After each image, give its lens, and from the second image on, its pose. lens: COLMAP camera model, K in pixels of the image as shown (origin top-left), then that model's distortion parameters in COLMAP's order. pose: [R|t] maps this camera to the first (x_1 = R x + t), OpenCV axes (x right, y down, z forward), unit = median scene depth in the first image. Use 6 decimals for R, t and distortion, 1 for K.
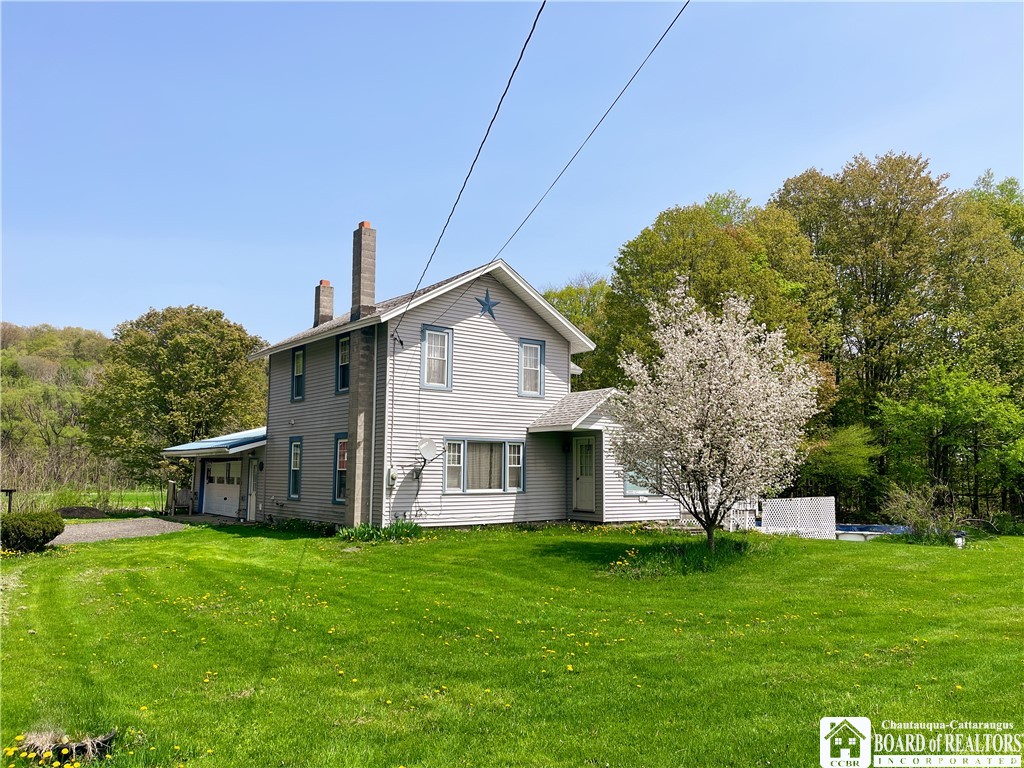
lens RADIAL K [[770.4, 0, 515.8], [0, 770.4, 383.8], [0, 0, 1]] dist [0.051093, -0.032559]
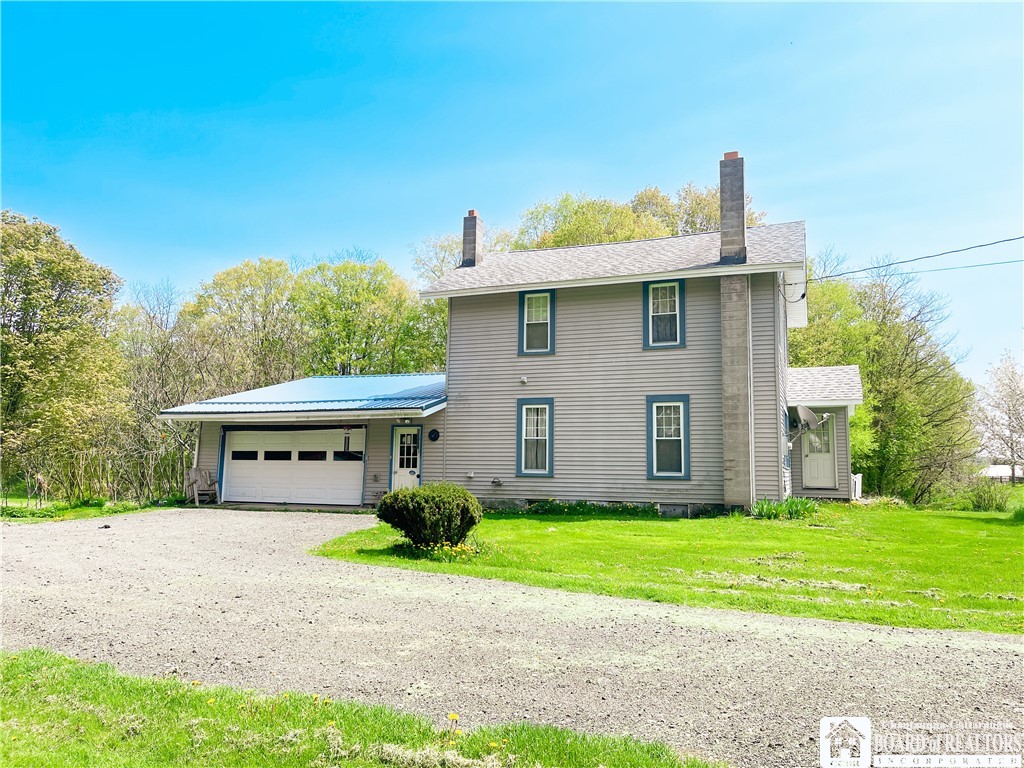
lens RADIAL K [[770.4, 0, 510.4], [0, 770.4, 383.7], [0, 0, 1]] dist [0.051093, -0.032559]
pose [[0.858488, 0.062275, 0.509038, -0.713160], [-0.063536, 0.997868, -0.014925, 0.066254], [-0.508883, -0.019529, 0.860614, 0.317894]]
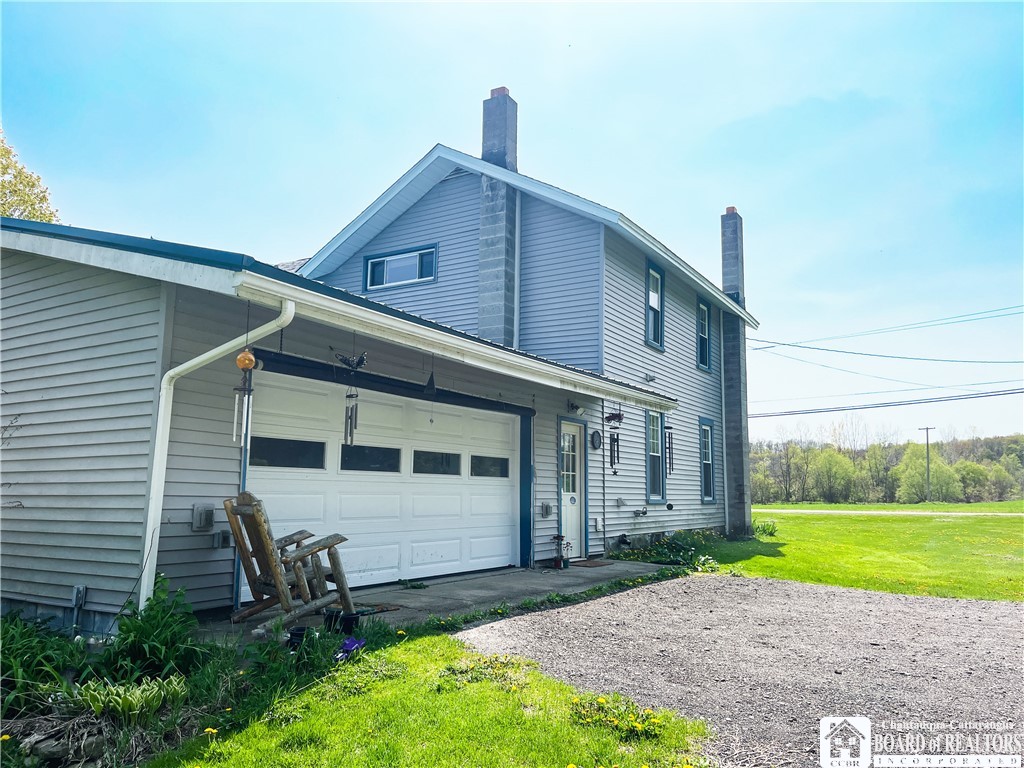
lens RADIAL K [[770.4, 0, 512.0], [0, 770.4, 383.0], [0, 0, 1]] dist [0.051093, -0.032559]
pose [[-0.347901, 0.116423, 0.930274, -0.828205], [-0.126292, 0.977396, -0.169551, 0.172973], [-0.928986, -0.176473, -0.325334, 1.308365]]
